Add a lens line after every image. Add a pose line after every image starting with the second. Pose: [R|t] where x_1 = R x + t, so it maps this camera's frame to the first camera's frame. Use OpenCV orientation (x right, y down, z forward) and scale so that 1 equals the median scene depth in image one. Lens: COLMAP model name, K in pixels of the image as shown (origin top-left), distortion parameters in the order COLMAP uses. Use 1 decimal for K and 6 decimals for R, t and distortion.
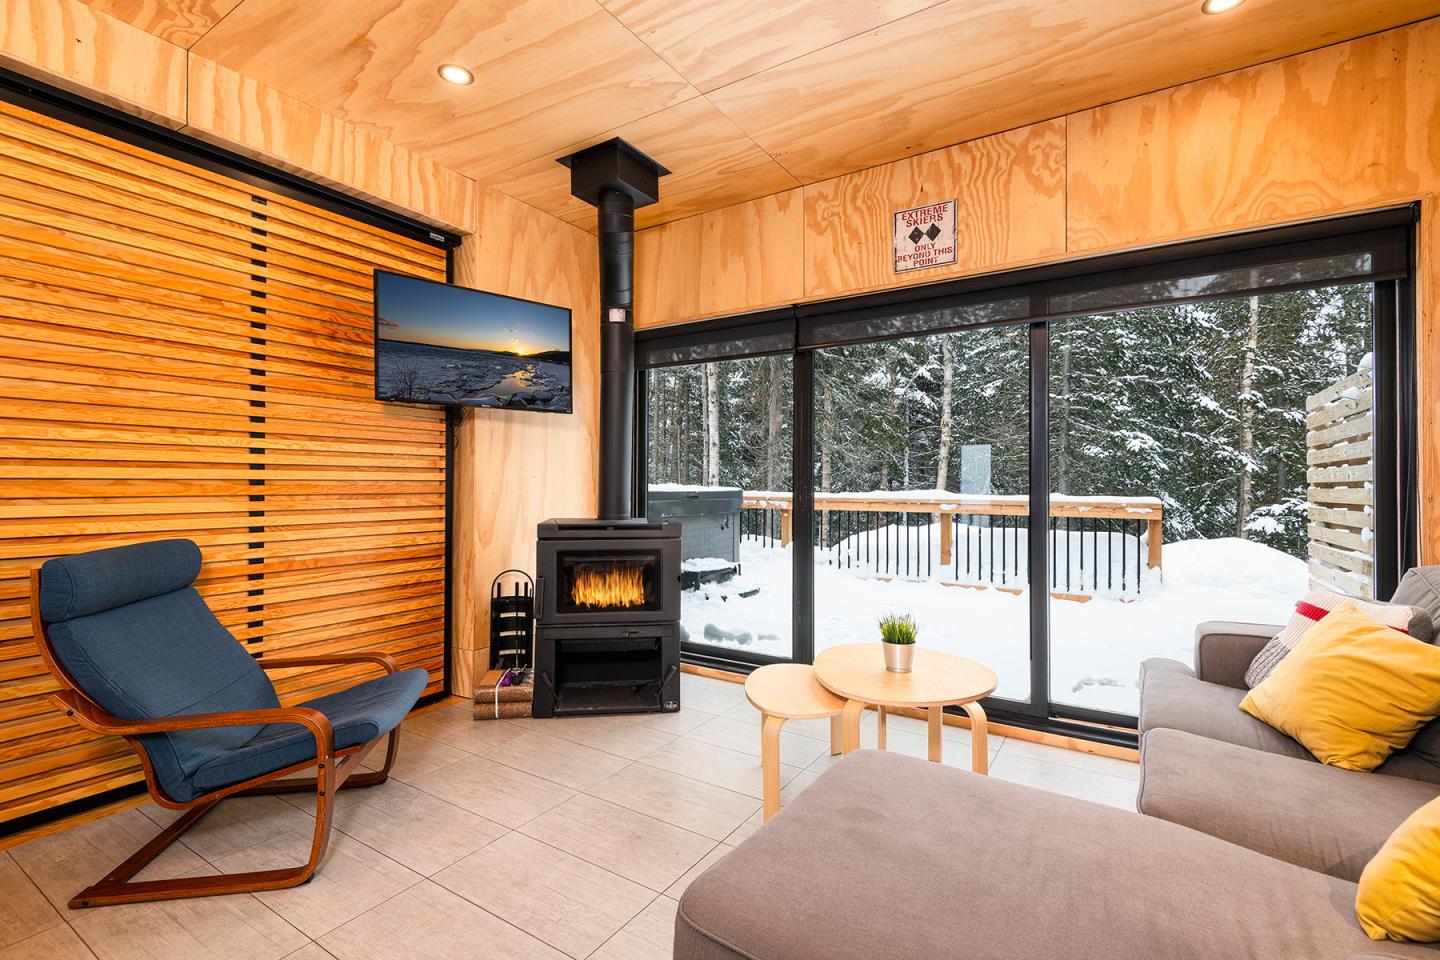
lens RADIAL K [[655.9, 0, 719.6], [0, 655.9, 484.1], [0, 0, 1]] dist [0.012569, -0.008865]
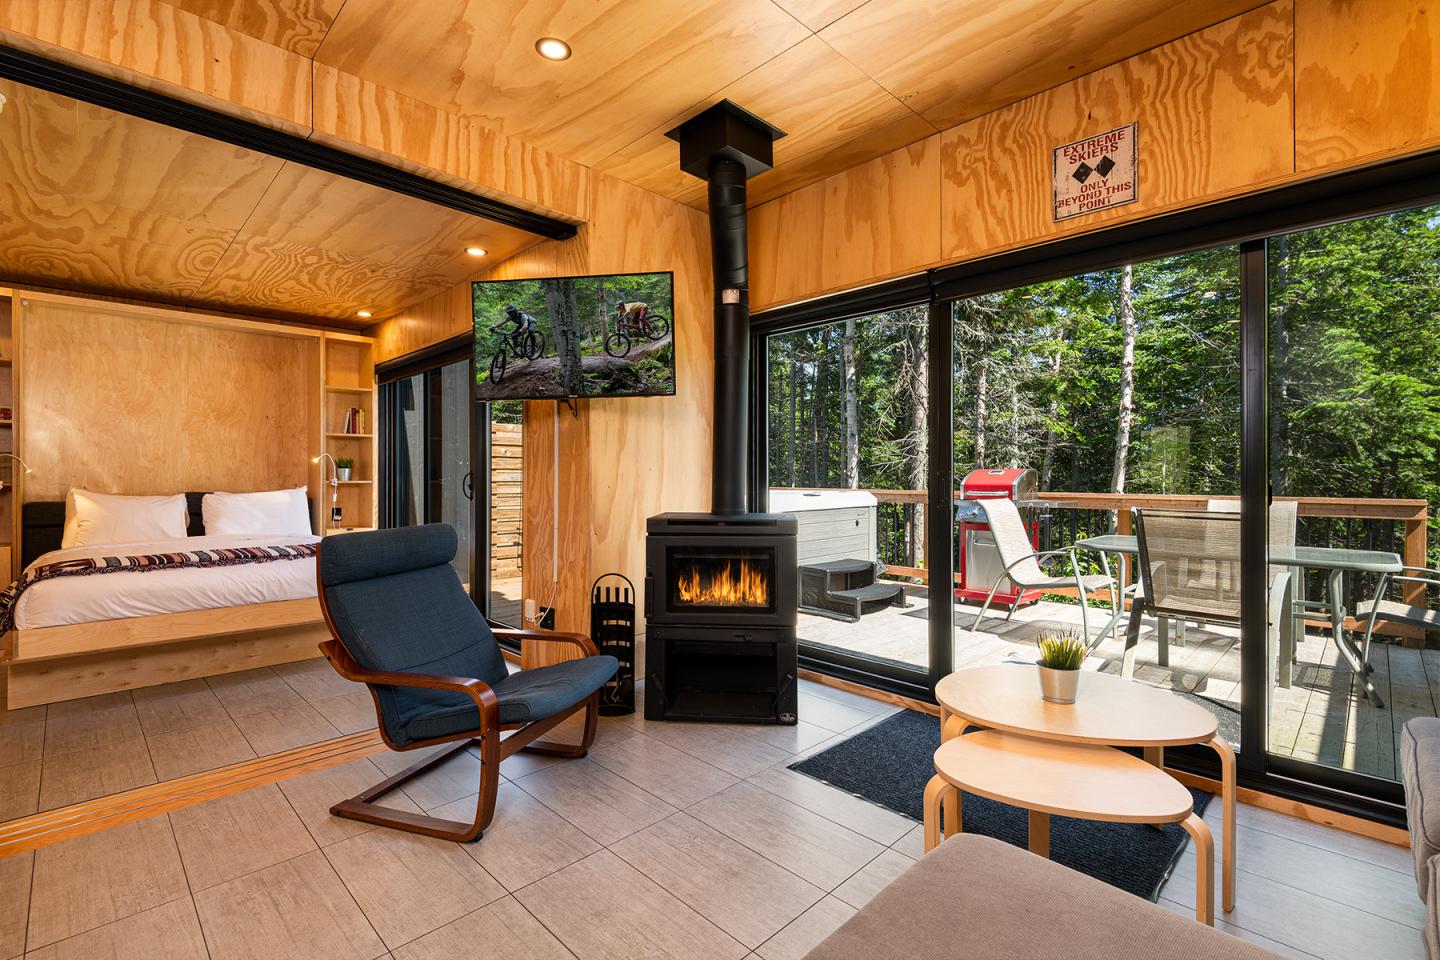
lens RADIAL K [[655.9, 0, 719.2], [0, 655.9, 482.4], [0, 0, 1]] dist [0.012569, -0.008865]
pose [[0.976060, -0.001765, -0.217495, 0.035222], [0.003437, 0.999967, 0.007311, 0.001876], [0.217475, -0.007883, 0.976034, 0.095742]]
